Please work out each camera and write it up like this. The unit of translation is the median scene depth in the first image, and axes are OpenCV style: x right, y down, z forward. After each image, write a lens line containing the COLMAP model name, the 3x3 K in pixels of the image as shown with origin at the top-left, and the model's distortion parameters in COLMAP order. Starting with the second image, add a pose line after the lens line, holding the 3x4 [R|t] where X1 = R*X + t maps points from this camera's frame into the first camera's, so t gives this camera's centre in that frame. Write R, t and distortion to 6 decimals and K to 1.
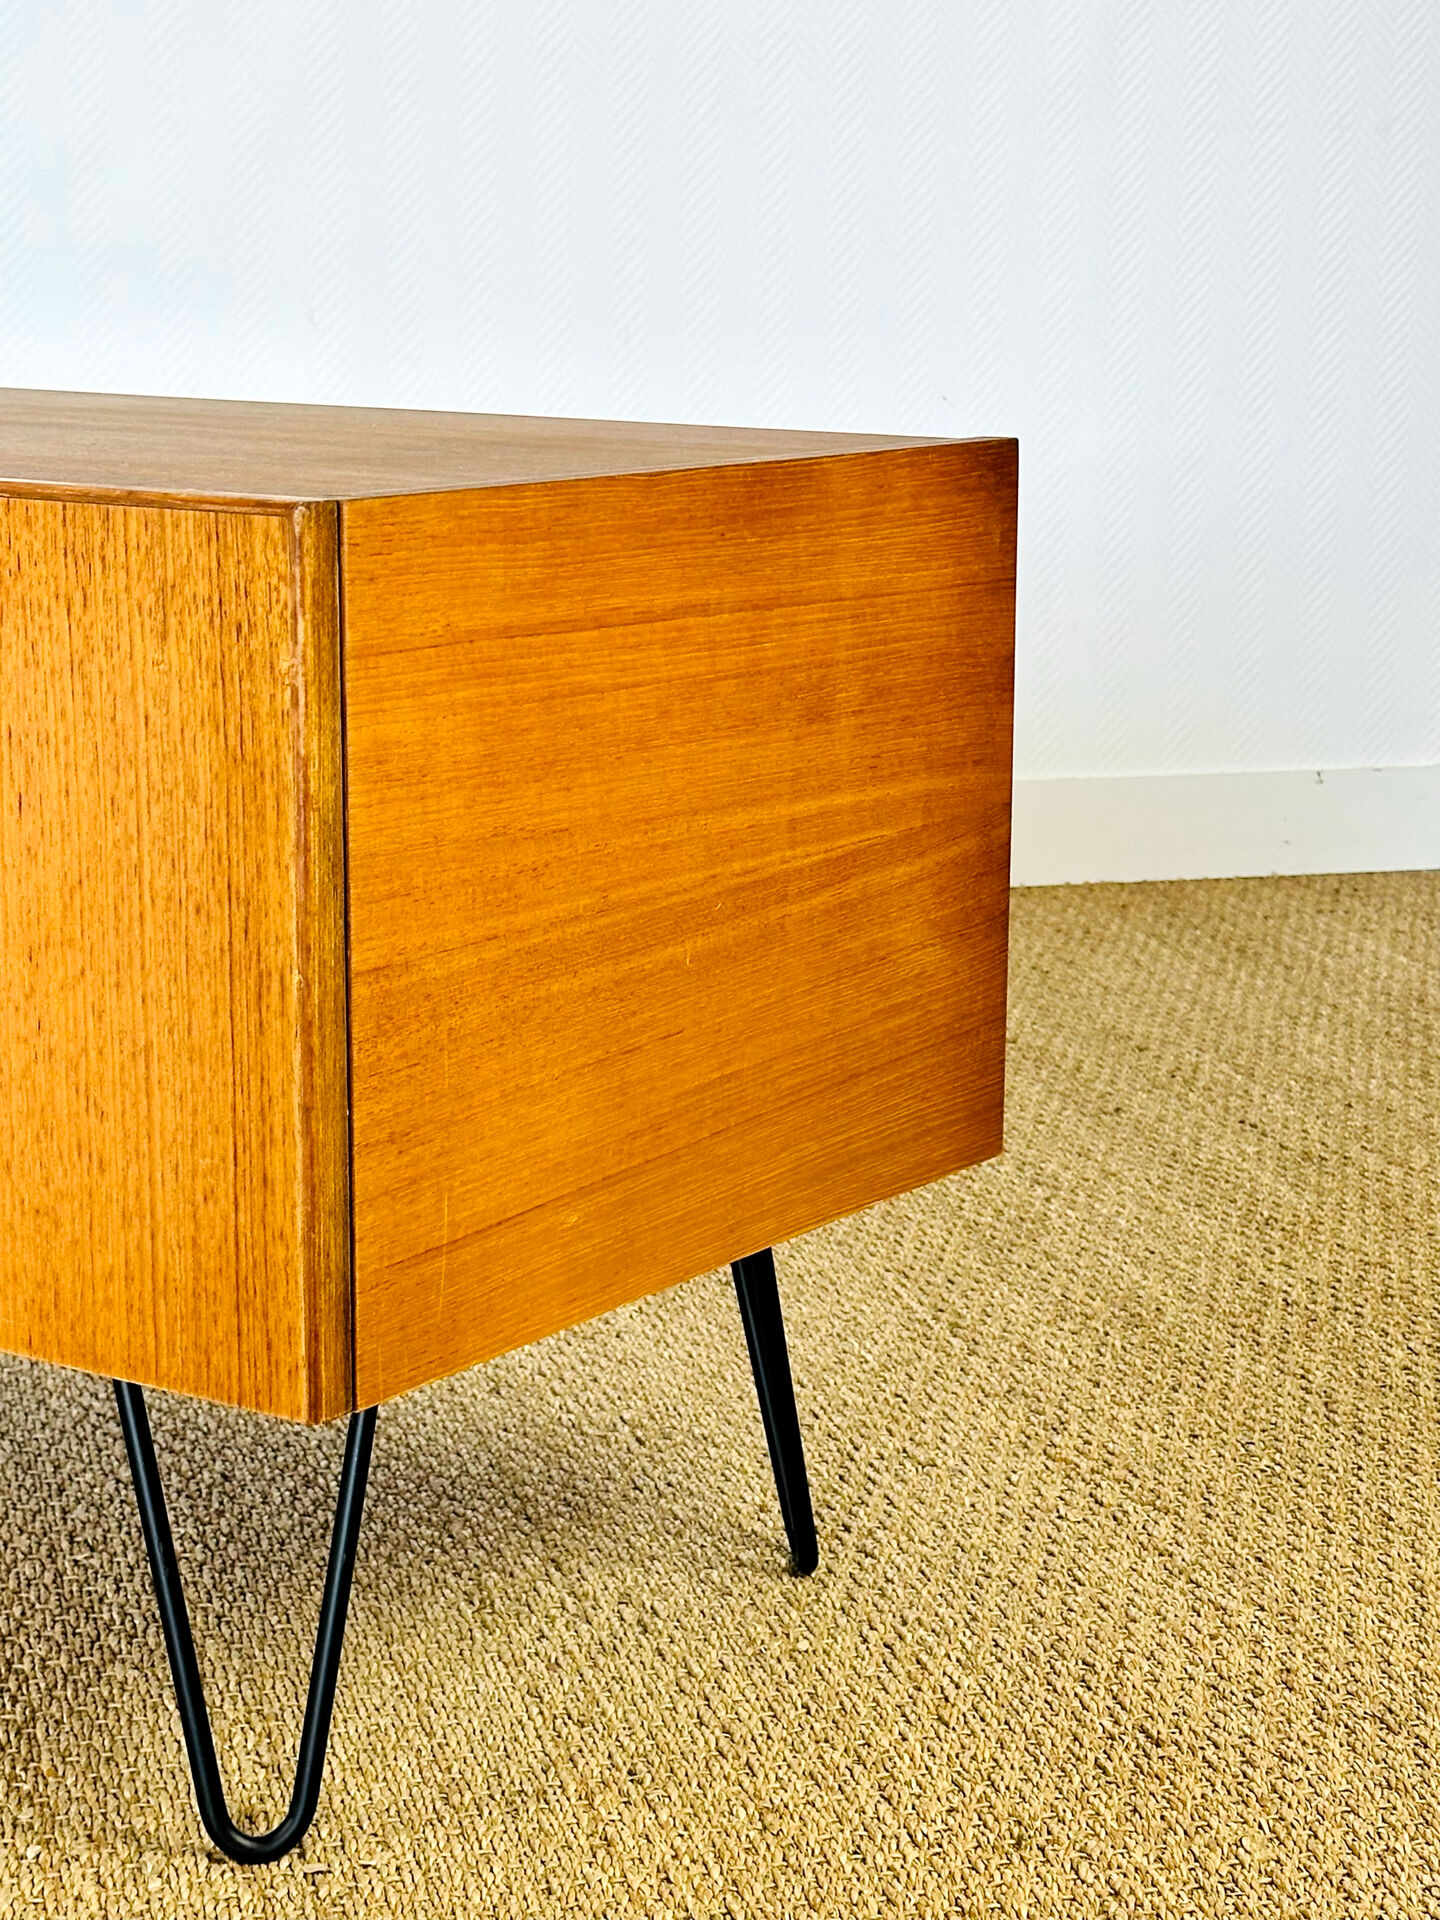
lens RADIAL K [[3628.5, 0, 655.6], [0, 3628.5, 904.7], [0, 0, 1]] dist [0.377085, 0.000000]
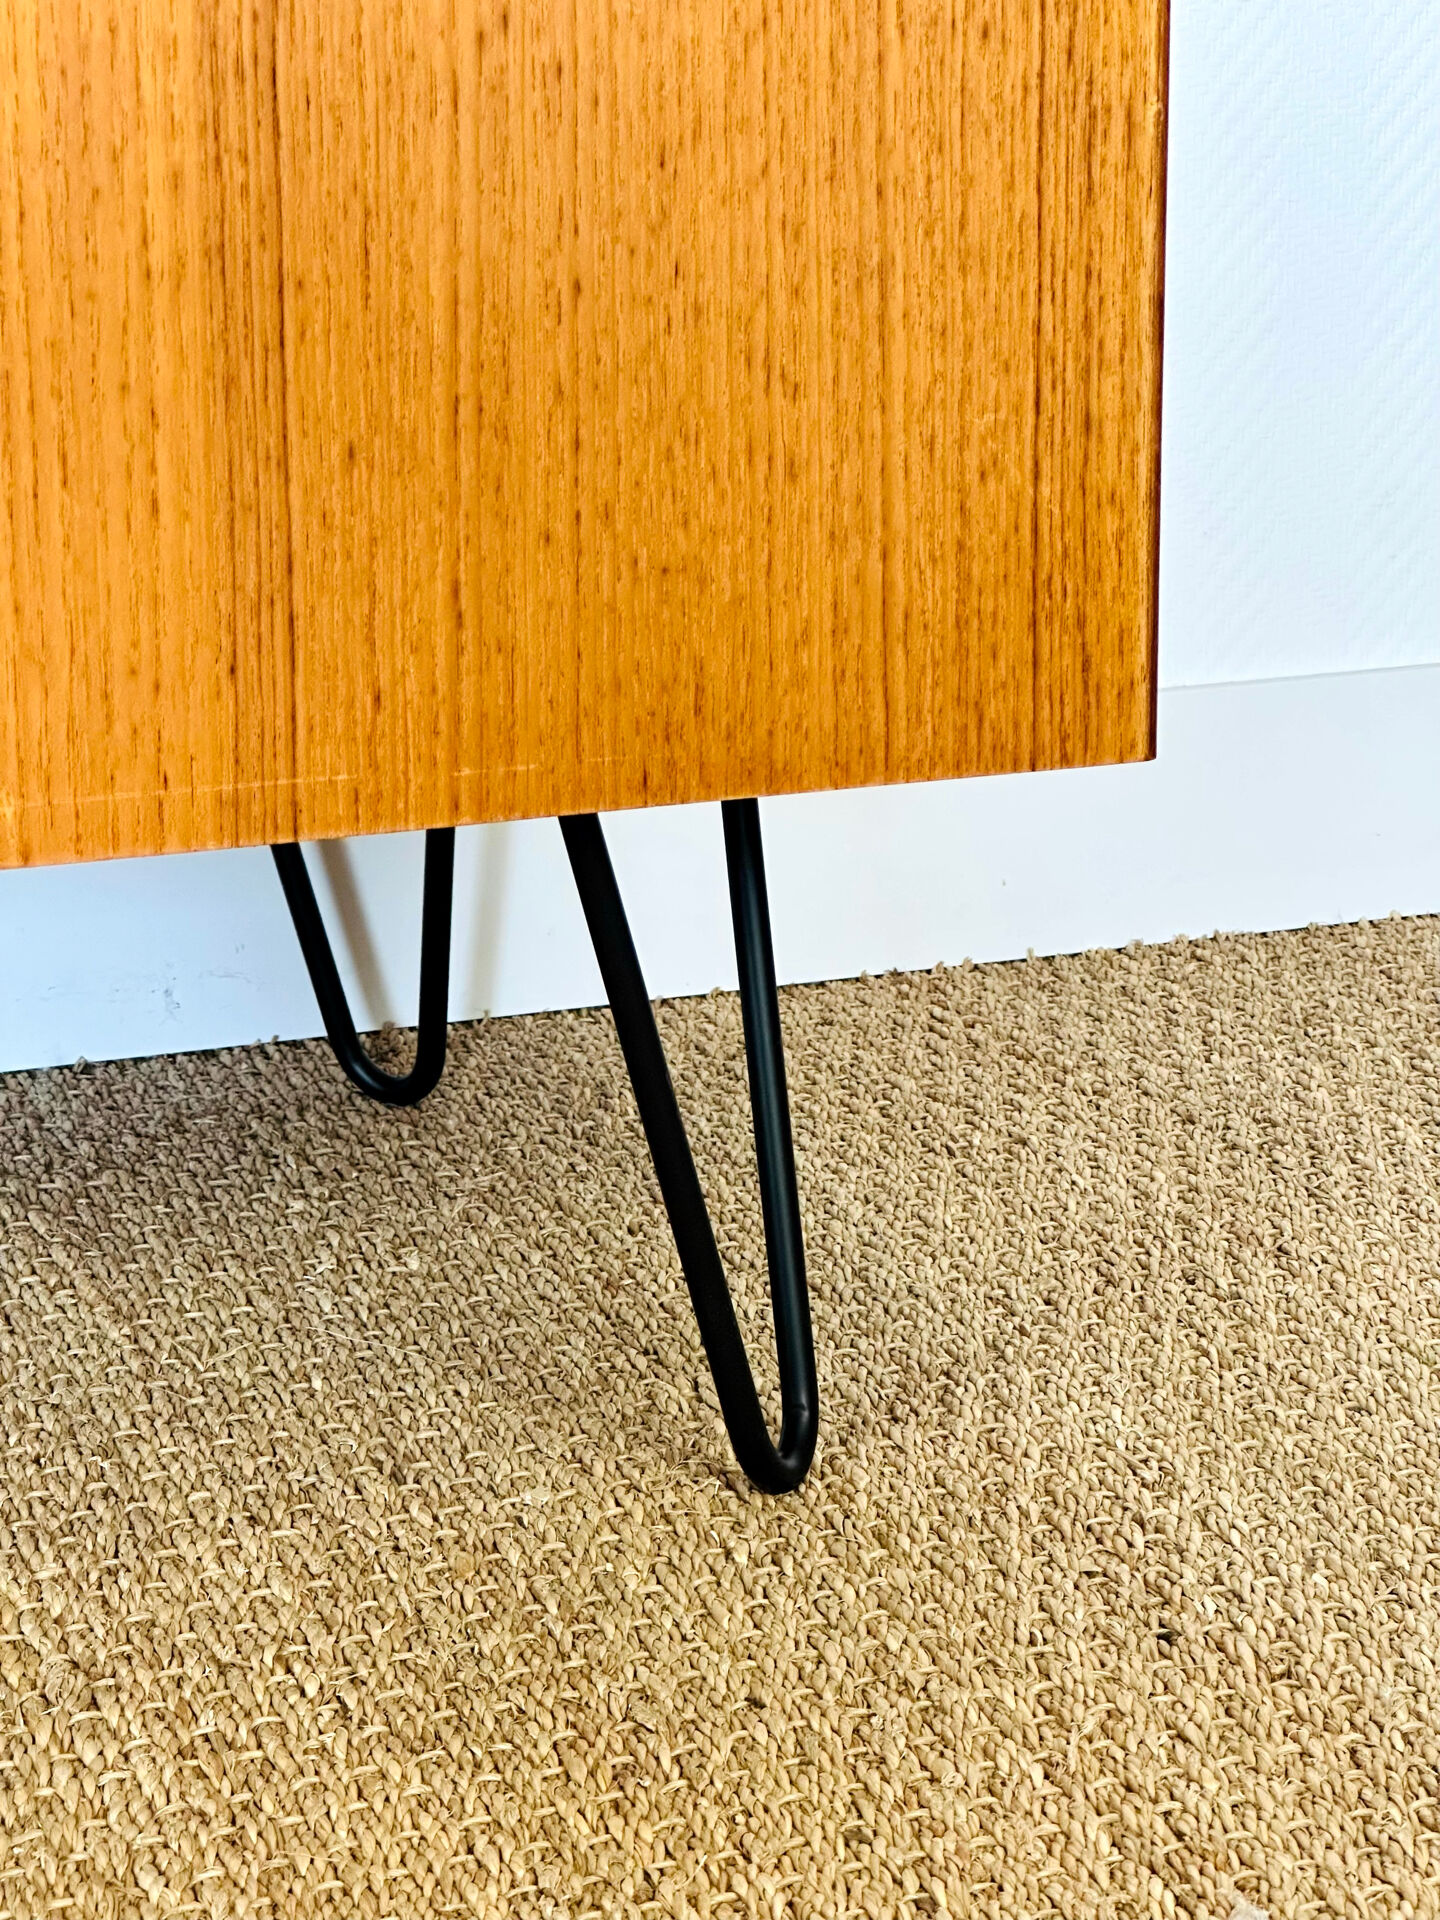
lens RADIAL K [[4236.3, 0, 737.4], [0, 4236.3, 947.0], [0, 0, 1]] dist [0.184342, 0.000000]
pose [[0.555819, -0.200746, 0.806701, -0.788151], [0.174800, 0.976933, 0.122670, 0.059079], [-0.812718, 0.072829, 0.578088, 0.565082]]
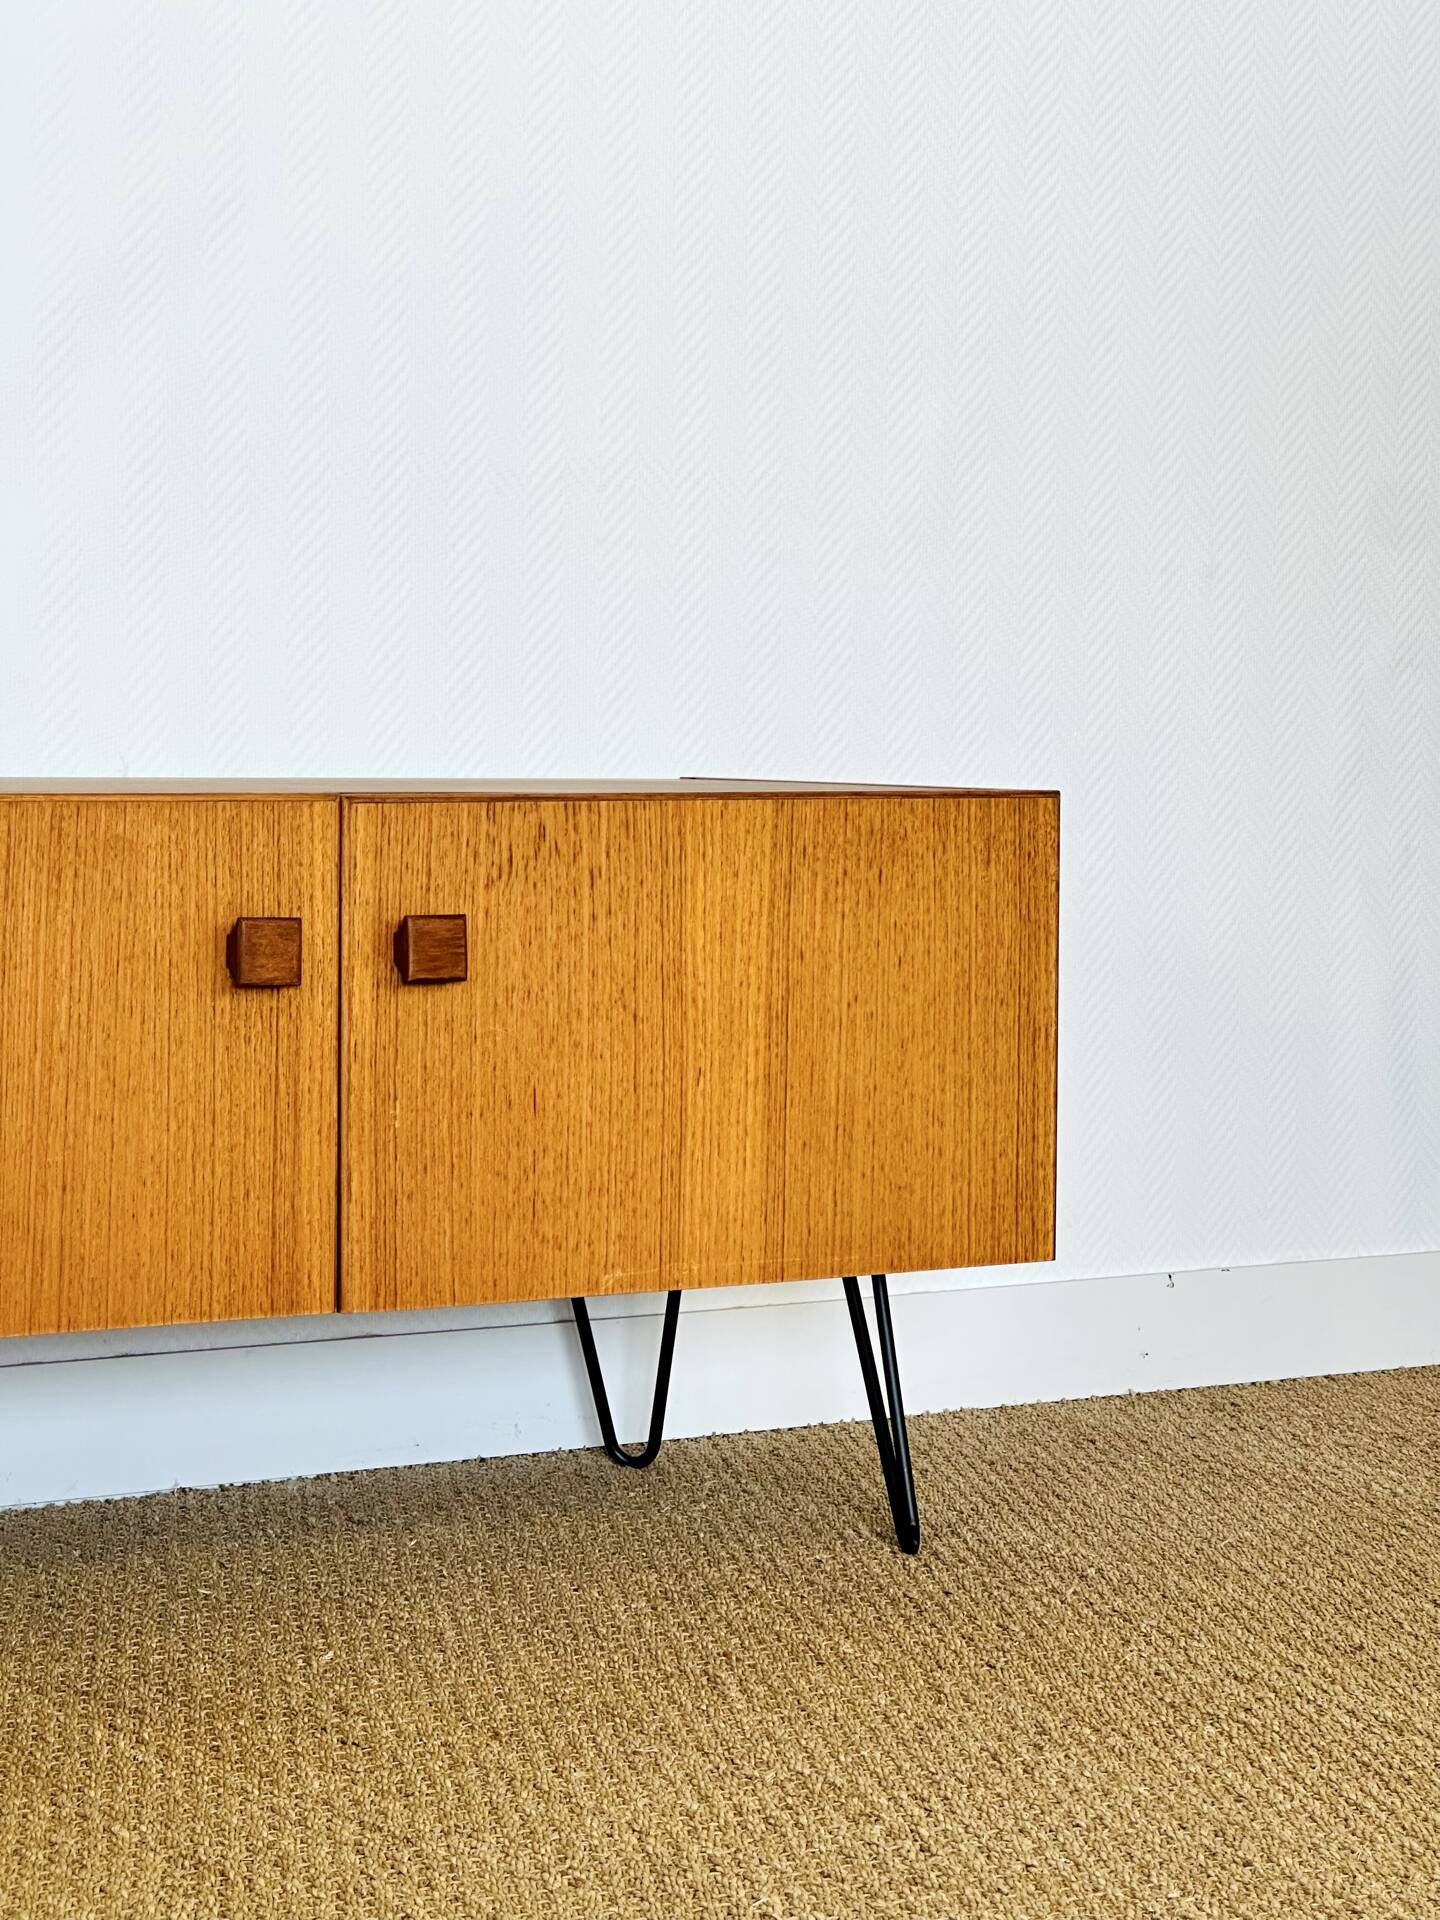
lens RADIAL K [[4236.3, 0, 715.1], [0, 4236.3, 977.4], [0, 0, 1]] dist [0.184342, 0.000000]
pose [[0.380751, -0.035278, 0.924004, -2.172648], [0.180684, 0.982848, -0.036929, 0.042308], [-0.906853, 0.181014, 0.380594, 0.262766]]
